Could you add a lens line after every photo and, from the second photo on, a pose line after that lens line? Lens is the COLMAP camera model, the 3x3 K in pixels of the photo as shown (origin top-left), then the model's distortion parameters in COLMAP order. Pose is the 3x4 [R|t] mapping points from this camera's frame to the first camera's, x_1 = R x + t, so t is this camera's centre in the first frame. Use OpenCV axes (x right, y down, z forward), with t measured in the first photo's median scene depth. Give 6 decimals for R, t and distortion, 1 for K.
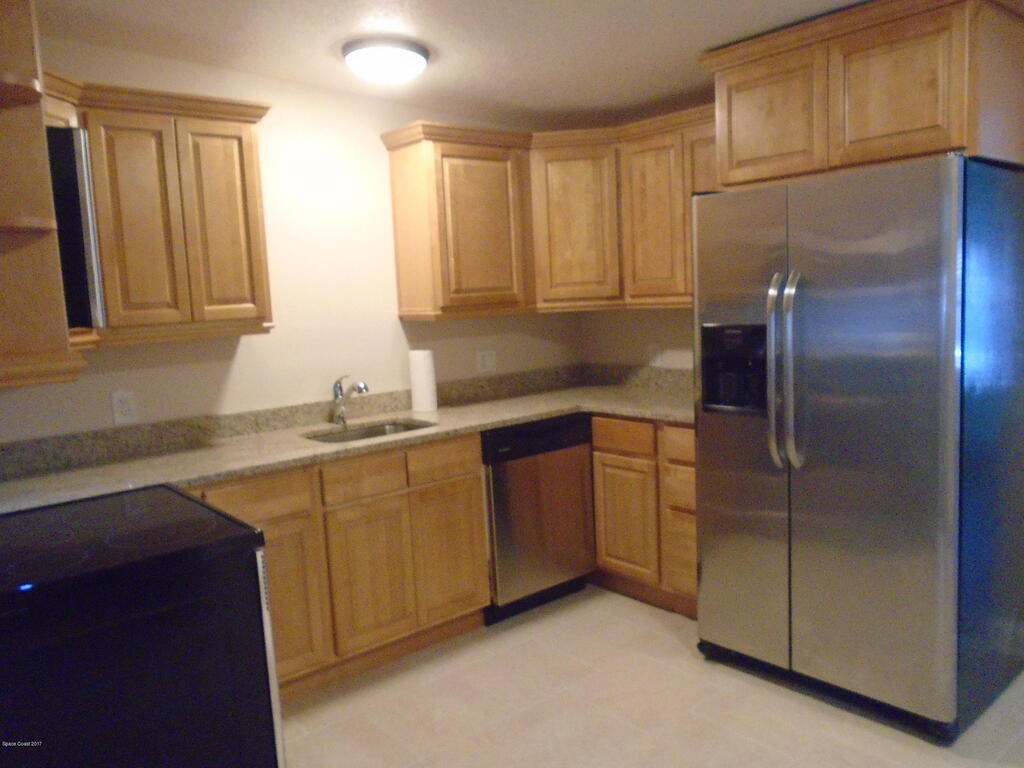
lens RADIAL K [[778.0, 0, 512.0], [0, 778.0, 384.0], [0, 0, 1]] dist [-0.039117, -0.001332]
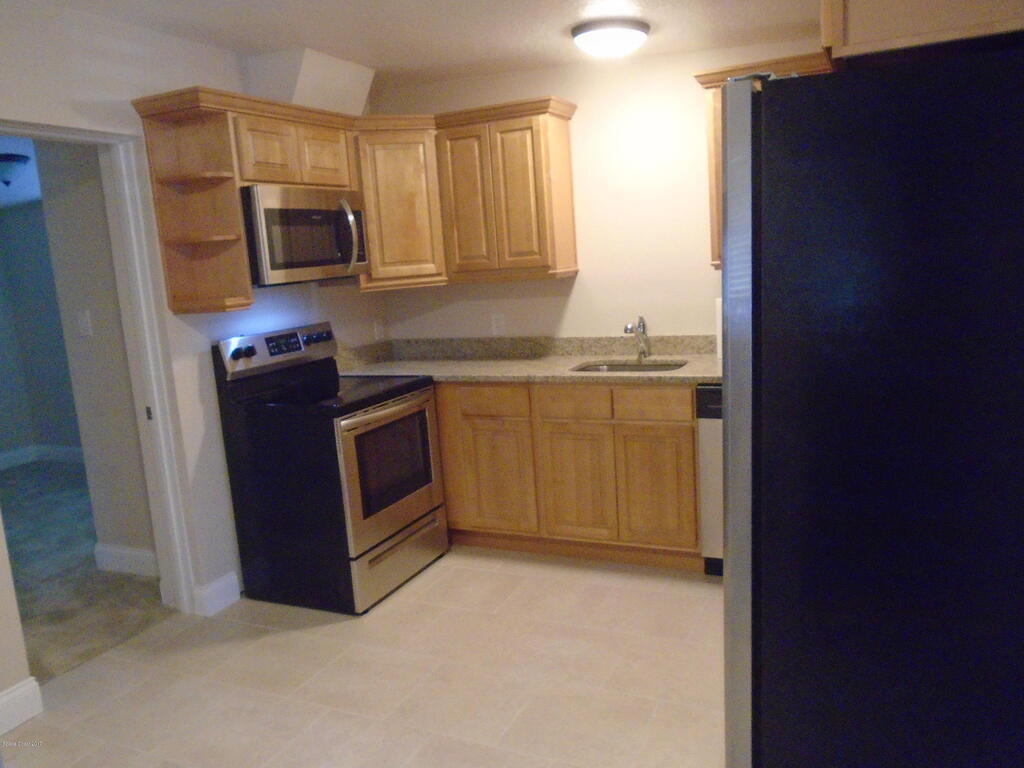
lens RADIAL K [[778.0, 0, 512.0], [0, 778.0, 384.0], [0, 0, 1]] dist [-0.039117, -0.001332]
pose [[0.413711, 0.172265, -0.893962, 0.872000], [-0.058010, 0.984928, 0.162948, -0.102776], [0.908558, -0.015555, 0.417469, 0.411499]]
